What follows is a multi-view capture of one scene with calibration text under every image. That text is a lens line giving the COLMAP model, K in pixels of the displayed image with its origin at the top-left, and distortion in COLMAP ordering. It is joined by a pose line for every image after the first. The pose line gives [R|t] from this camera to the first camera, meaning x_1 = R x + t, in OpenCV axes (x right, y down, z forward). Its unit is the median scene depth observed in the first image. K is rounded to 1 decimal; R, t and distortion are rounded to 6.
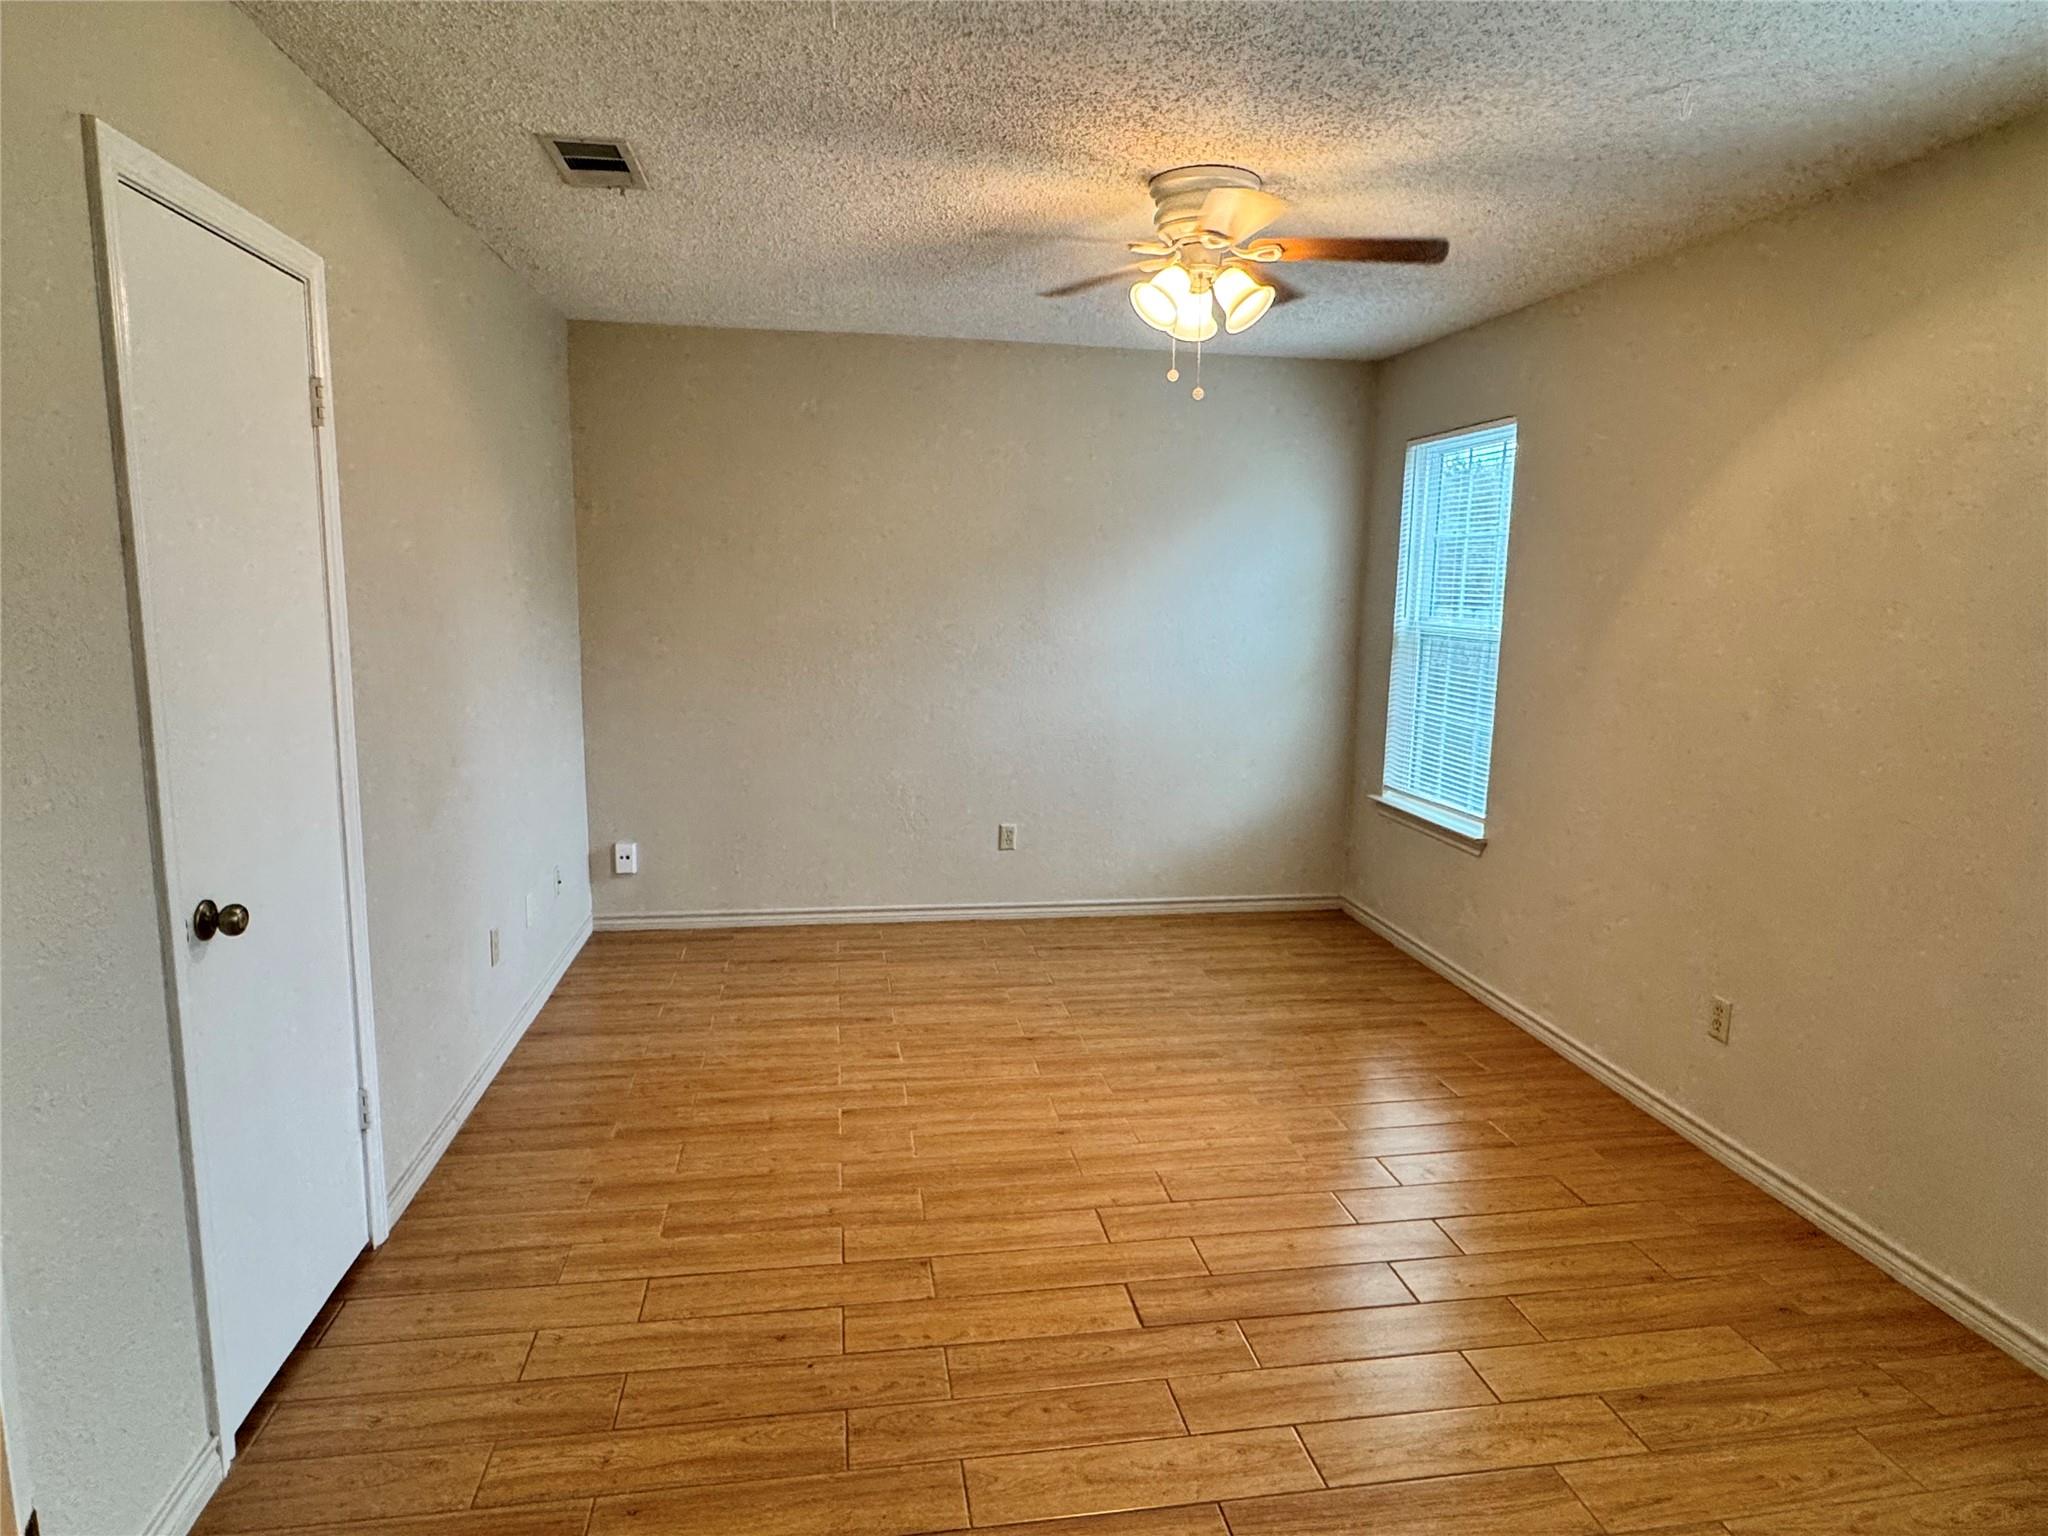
lens RADIAL K [[1171.7, 0, 1024.8], [0, 1171.7, 763.6], [0, 0, 1]] dist [-0.004024, -0.000610]
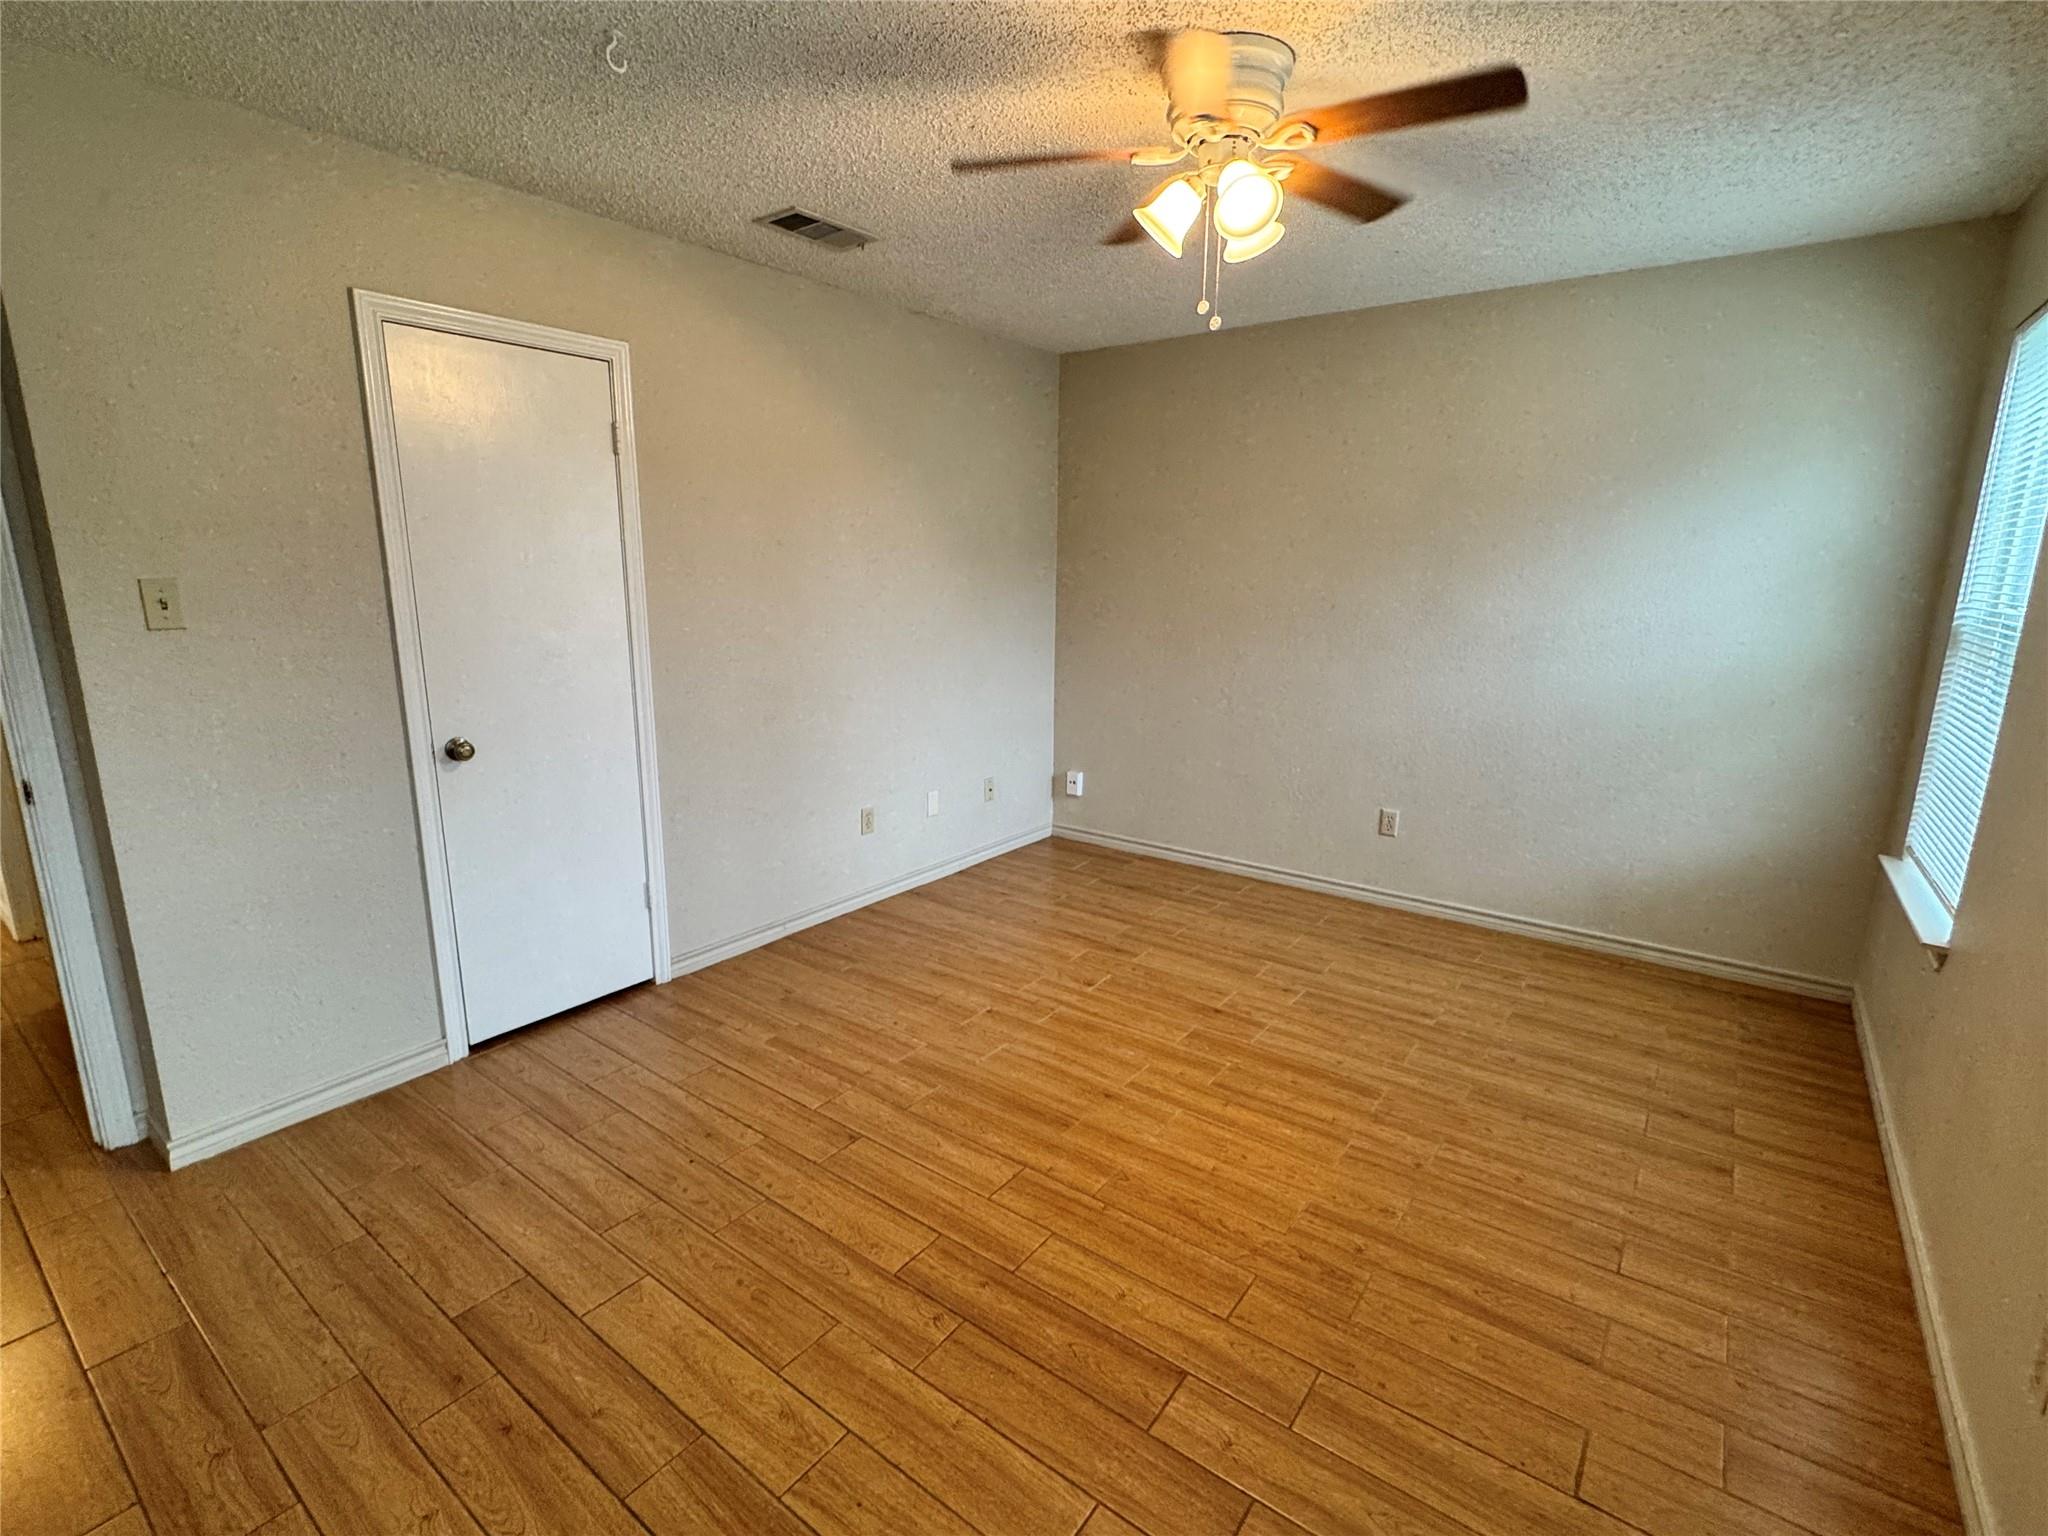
lens RADIAL K [[949.6, 0, 1026.0], [0, 949.6, 768.8], [0, 0, 1]] dist [-0.001682, 0.000658]
pose [[0.692487, 0.139716, -0.707772, 0.458887], [-0.107284, 0.990103, 0.090483, -0.029532], [0.713409, 0.013275, 0.700622, 0.319322]]
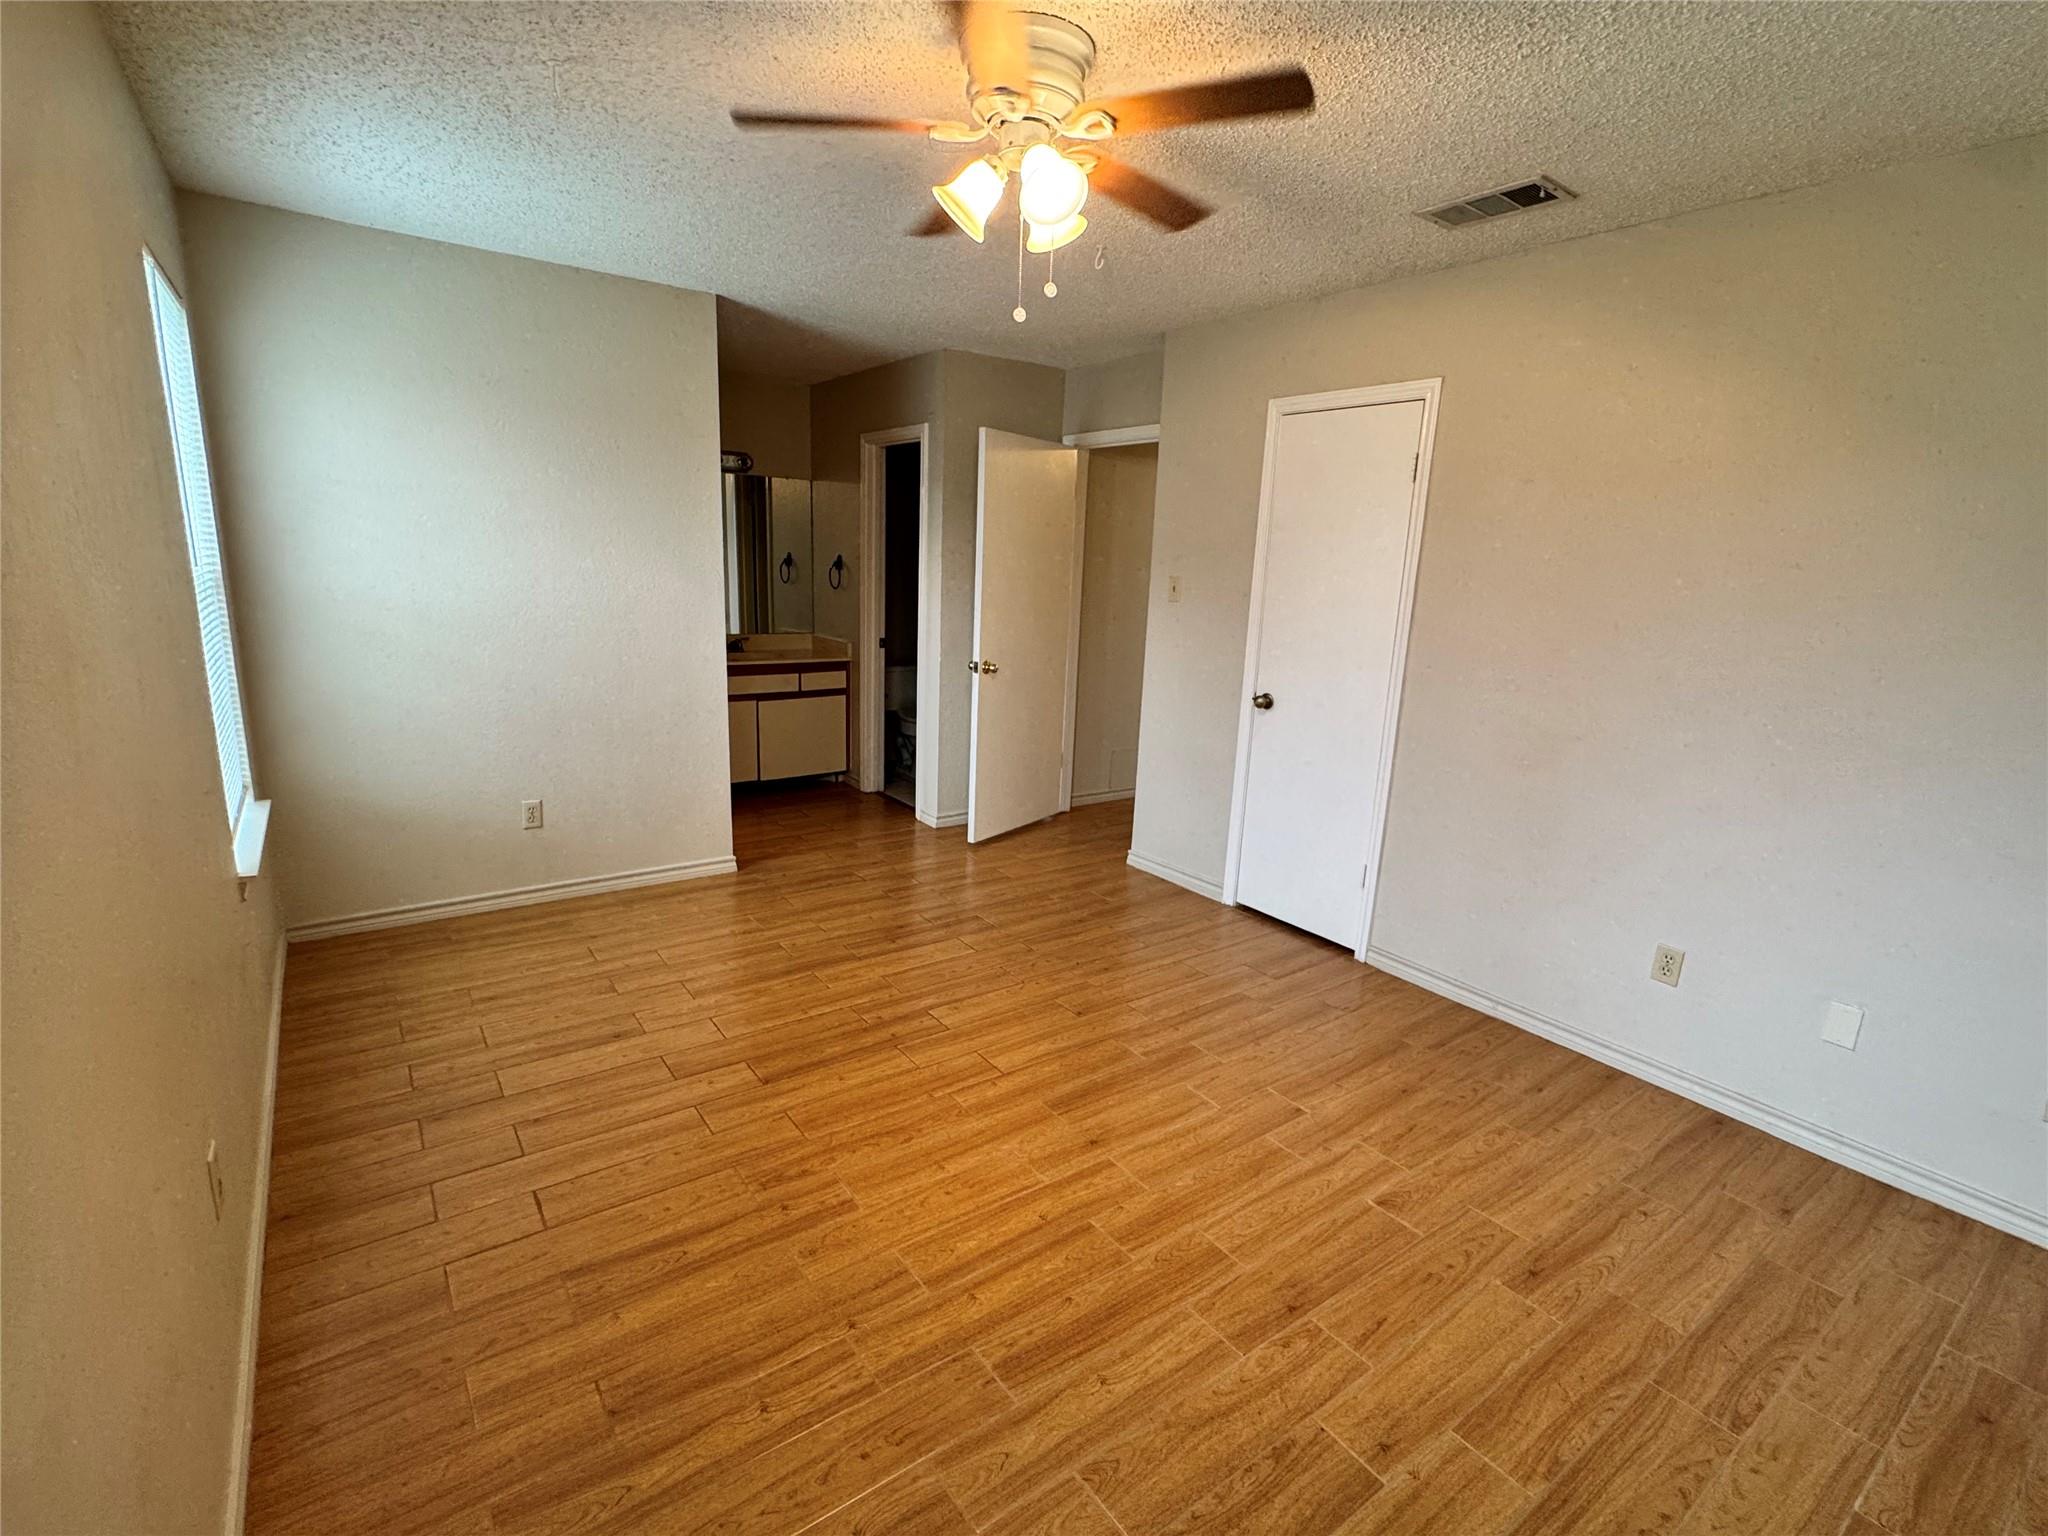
lens RADIAL K [[949.6, 0, 1020.6], [0, 949.6, 772.9], [0, 0, 1]] dist [-0.001682, 0.000658]
pose [[-0.893984, 0.043953, -0.445939, 0.358050], [-0.129003, 0.927801, 0.350061, -0.191969], [0.429129, 0.370476, -0.823769, 1.301443]]
